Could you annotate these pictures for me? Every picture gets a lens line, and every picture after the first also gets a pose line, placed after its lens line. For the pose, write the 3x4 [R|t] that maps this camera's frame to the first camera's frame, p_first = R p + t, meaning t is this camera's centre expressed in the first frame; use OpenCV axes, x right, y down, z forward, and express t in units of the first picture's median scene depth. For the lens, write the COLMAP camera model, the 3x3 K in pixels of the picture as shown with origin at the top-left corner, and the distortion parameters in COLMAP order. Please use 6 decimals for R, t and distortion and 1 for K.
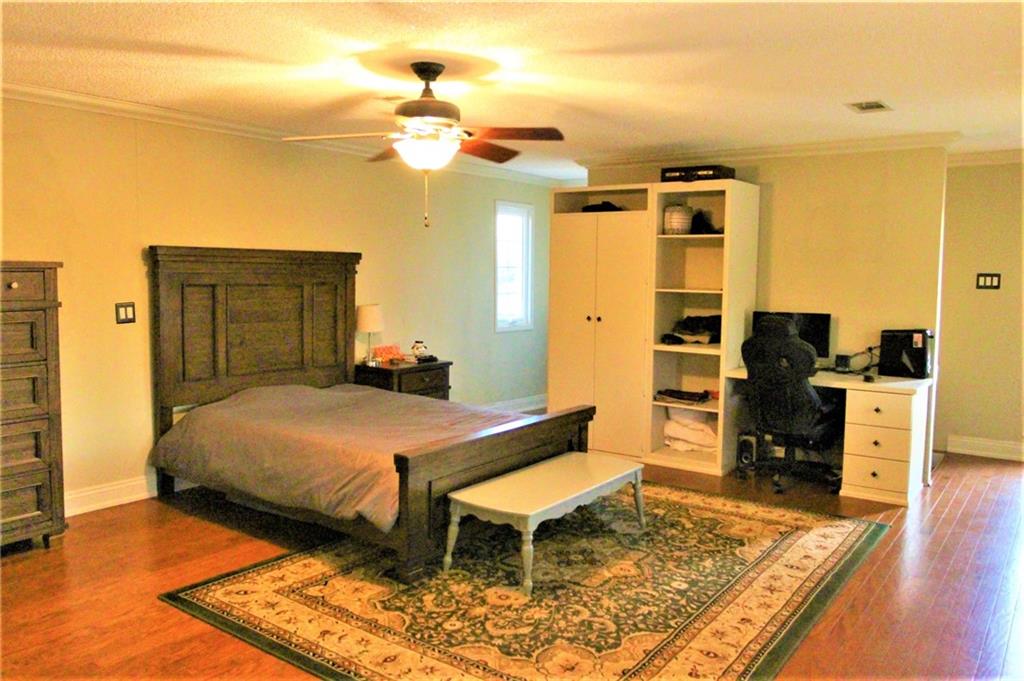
lens RADIAL K [[792.1, 0, 513.2], [0, 792.1, 339.2], [0, 0, 1]] dist [-0.031805, 0.009408]
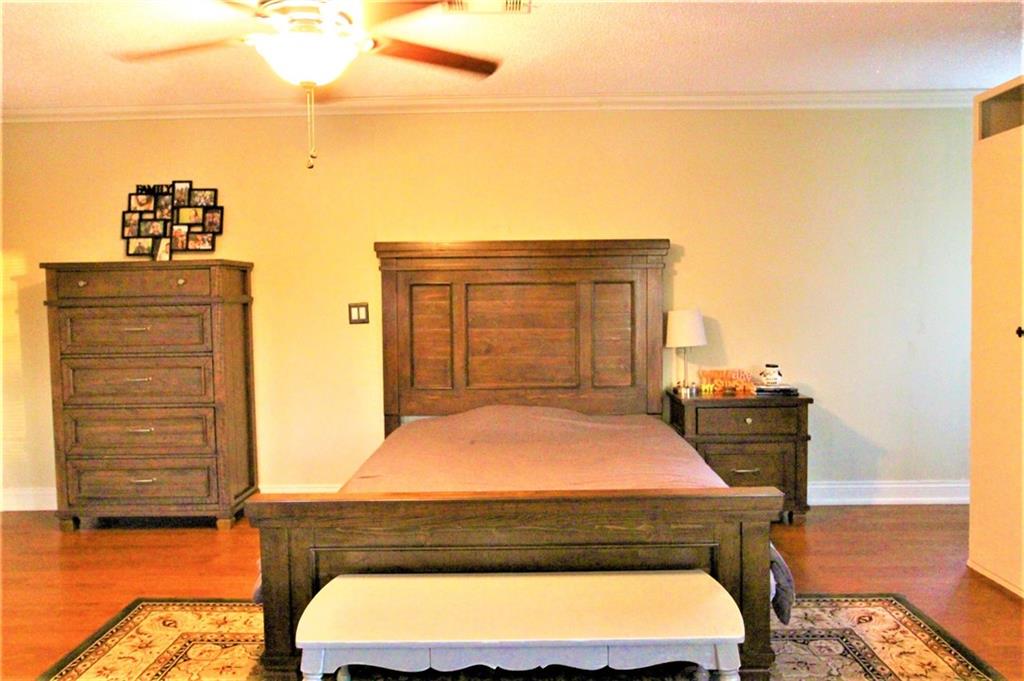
lens RADIAL K [[792.1, 0, 511.6], [0, 792.1, 342.3], [0, 0, 1]] dist [-0.031805, 0.009408]
pose [[0.573052, 0.020925, -0.819251, 0.508178], [-0.051393, 0.998624, -0.010442, 0.003757], [0.817906, 0.048088, 0.573339, 0.710347]]
